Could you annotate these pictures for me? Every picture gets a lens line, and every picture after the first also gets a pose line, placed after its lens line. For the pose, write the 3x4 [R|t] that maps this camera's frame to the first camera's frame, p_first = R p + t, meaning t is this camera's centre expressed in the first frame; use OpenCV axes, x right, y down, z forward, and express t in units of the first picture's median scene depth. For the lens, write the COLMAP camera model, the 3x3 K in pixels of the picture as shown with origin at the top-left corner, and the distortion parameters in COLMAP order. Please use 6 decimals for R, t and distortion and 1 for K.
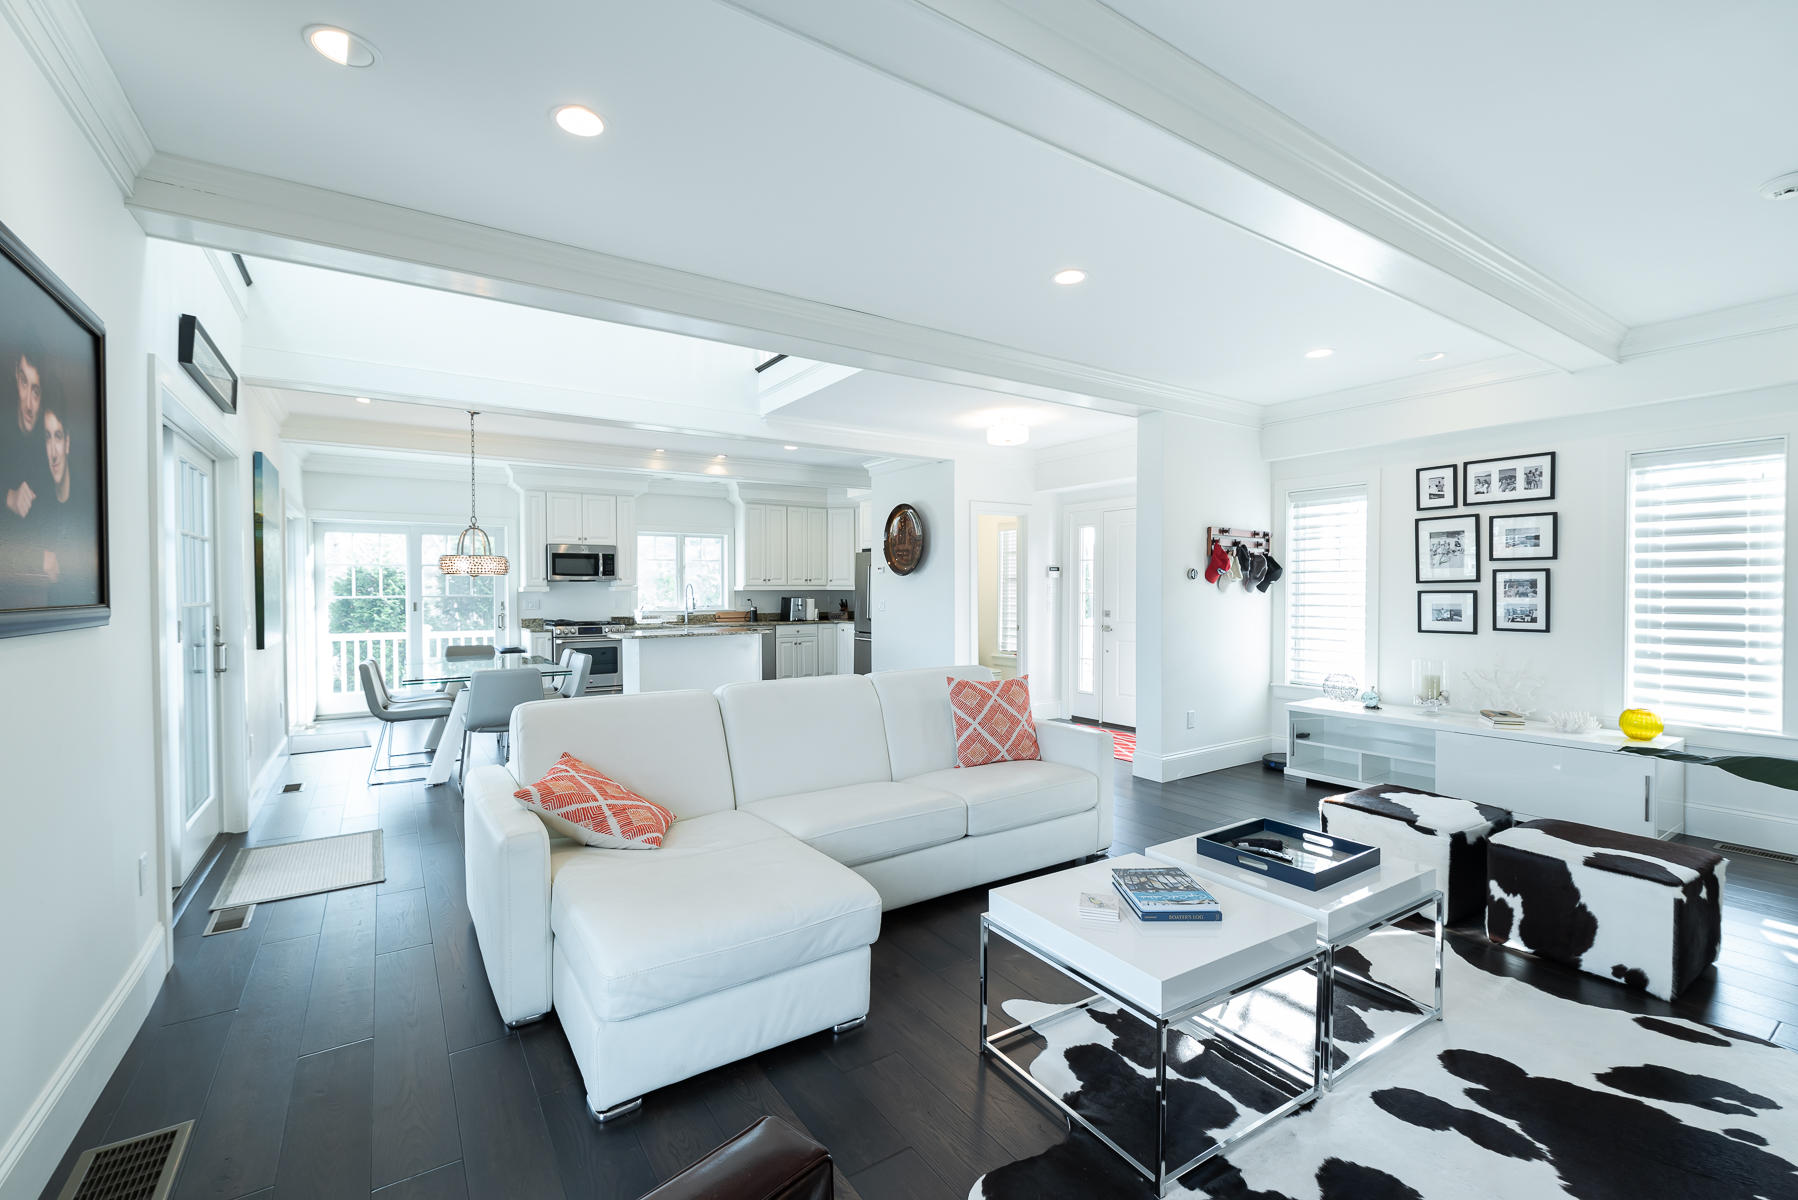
lens RADIAL K [[767.1, 0, 892.6], [0, 767.1, 597.9], [0, 0, 1]] dist [-0.001688, 0.001415]
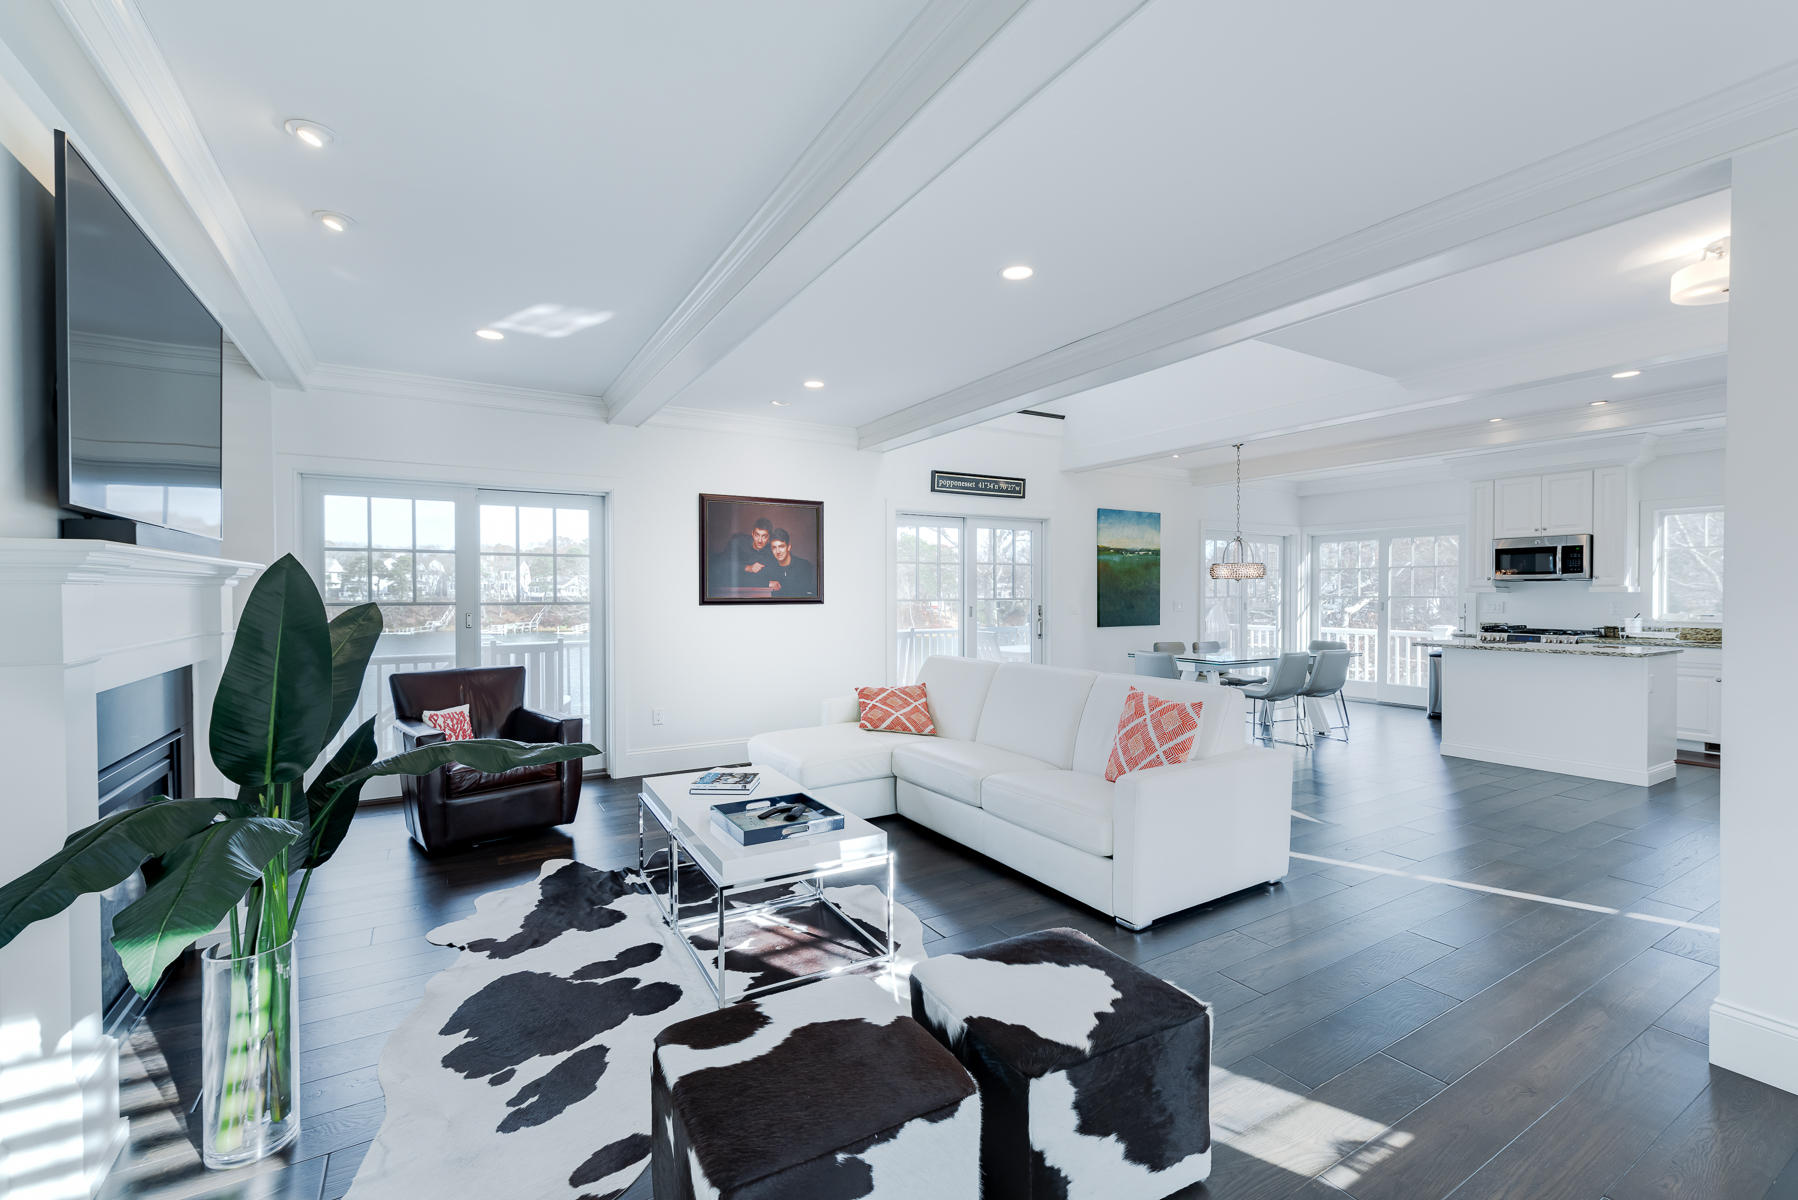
lens RADIAL K [[767.1, 0, 892.6], [0, 767.1, 597.9], [0, 0, 1]] dist [-0.001688, 0.001415]
pose [[-0.048208, 0.010572, -0.998781, 0.848484], [-0.009934, 0.999889, 0.011063, -0.010219], [0.998788, 0.010455, -0.048097, 0.623828]]
